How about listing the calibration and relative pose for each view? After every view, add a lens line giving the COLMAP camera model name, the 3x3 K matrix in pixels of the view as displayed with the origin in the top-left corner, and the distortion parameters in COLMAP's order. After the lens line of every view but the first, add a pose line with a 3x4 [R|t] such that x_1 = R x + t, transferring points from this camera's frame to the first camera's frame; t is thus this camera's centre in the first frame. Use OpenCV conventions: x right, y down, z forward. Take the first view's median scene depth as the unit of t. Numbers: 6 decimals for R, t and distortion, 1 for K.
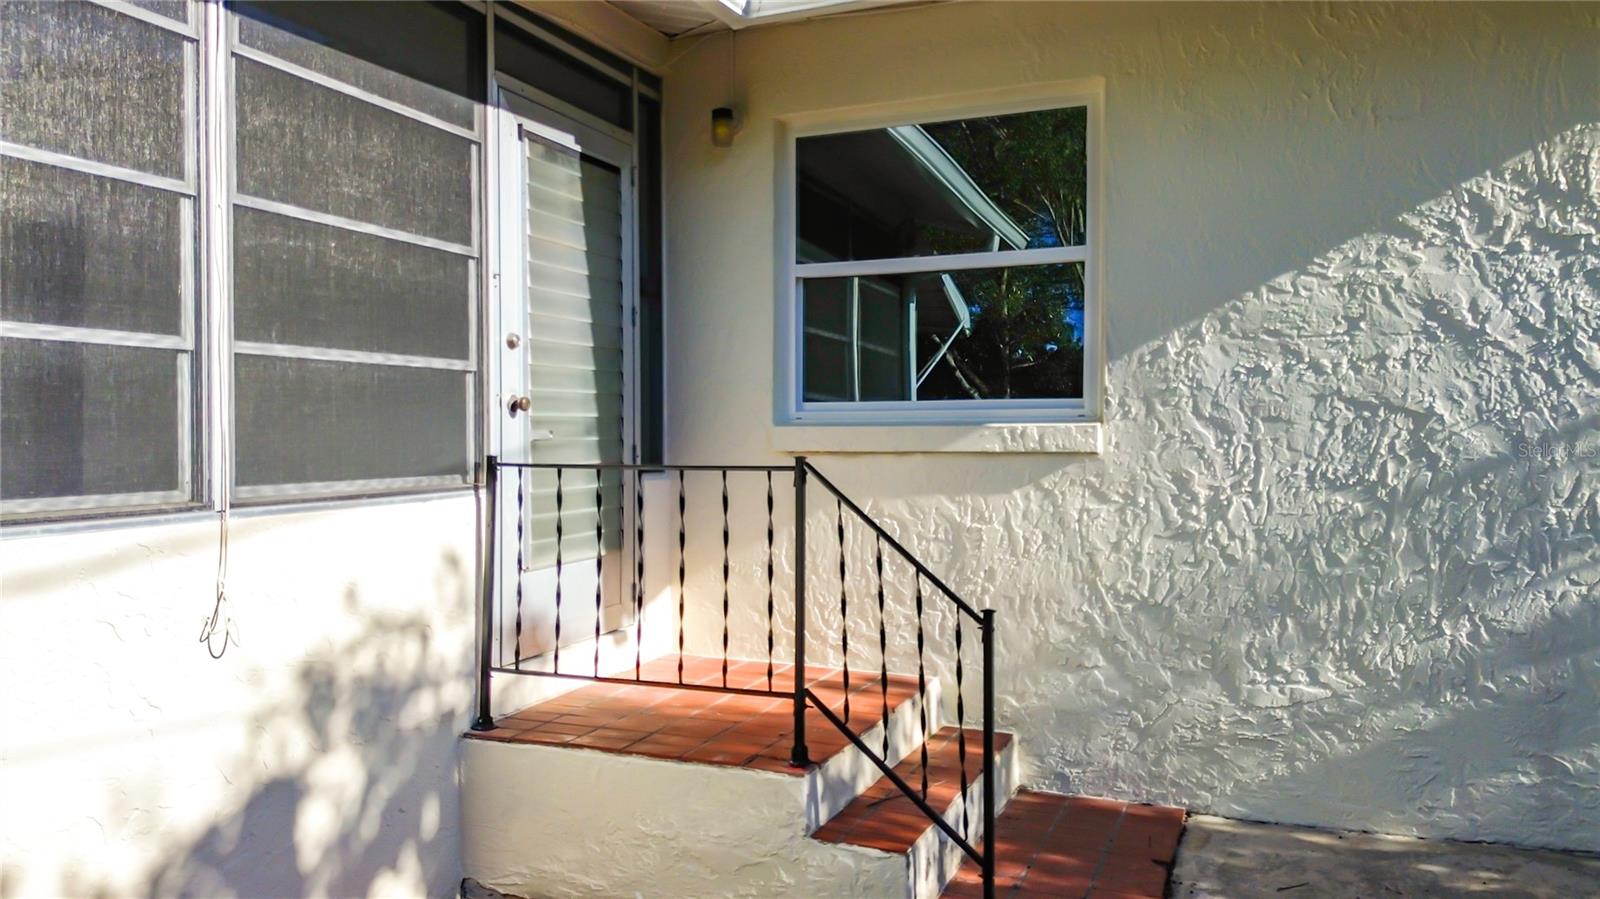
lens RADIAL K [[1155.8, 0, 772.9], [0, 1155.8, 444.5], [0, 0, 1]] dist [0.078193, -0.072938]
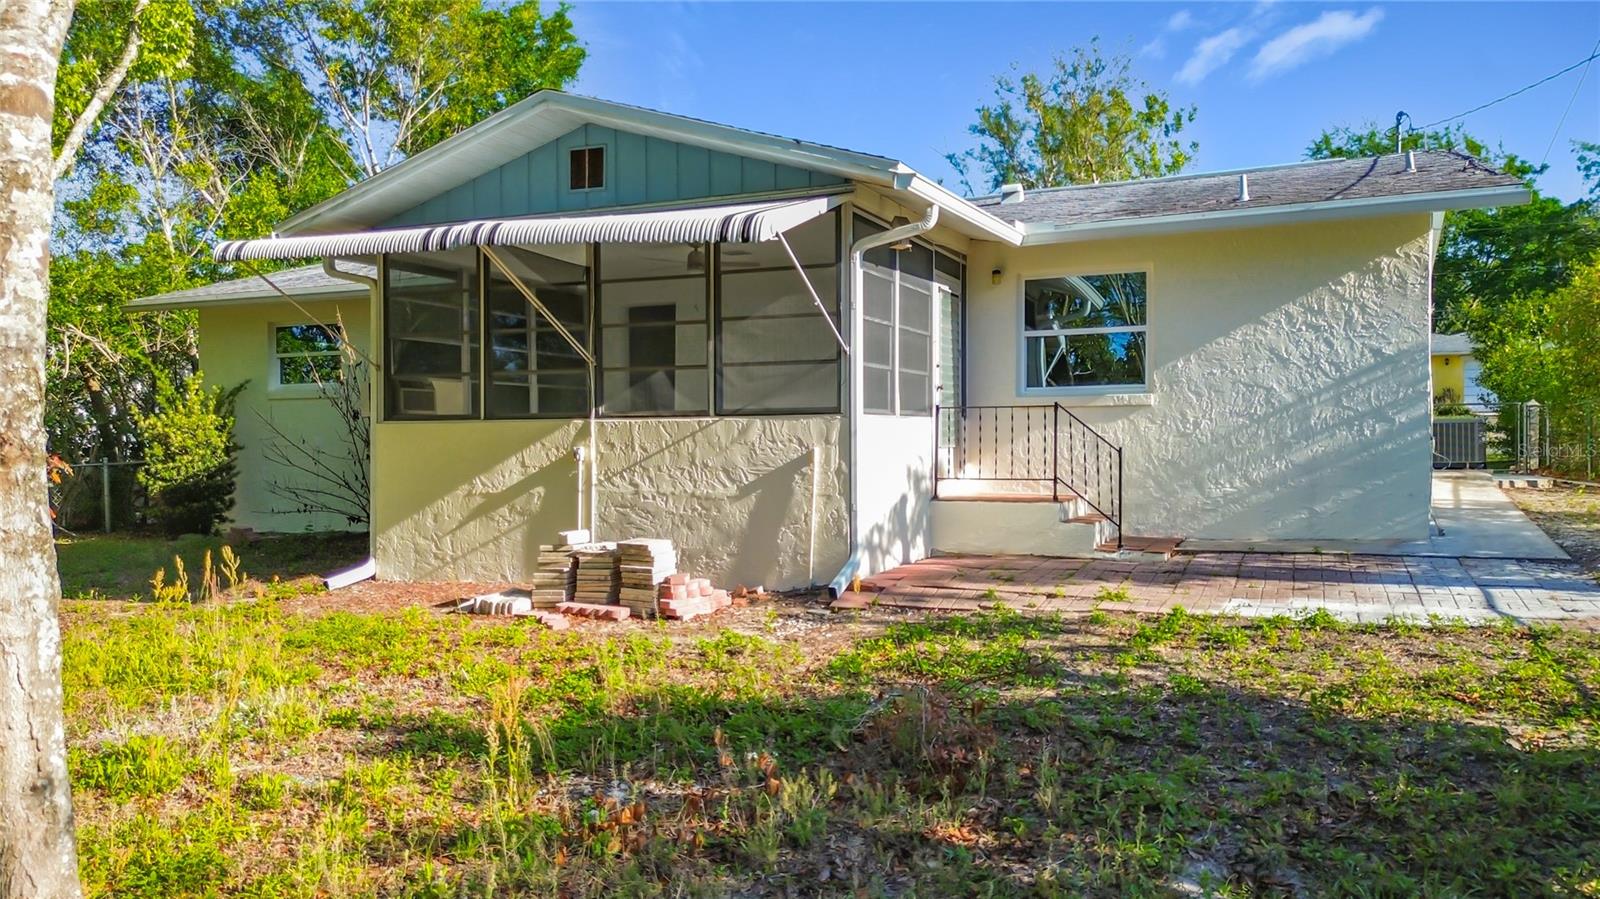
lens RADIAL K [[1155.8, 0, 772.9], [0, 1155.8, 444.5], [0, 0, 1]] dist [0.078193, -0.072938]
pose [[0.999589, -0.004474, -0.028325, -0.536906], [0.004372, 0.999984, -0.003655, 0.109866], [0.028341, 0.003529, 0.999592, -1.771691]]
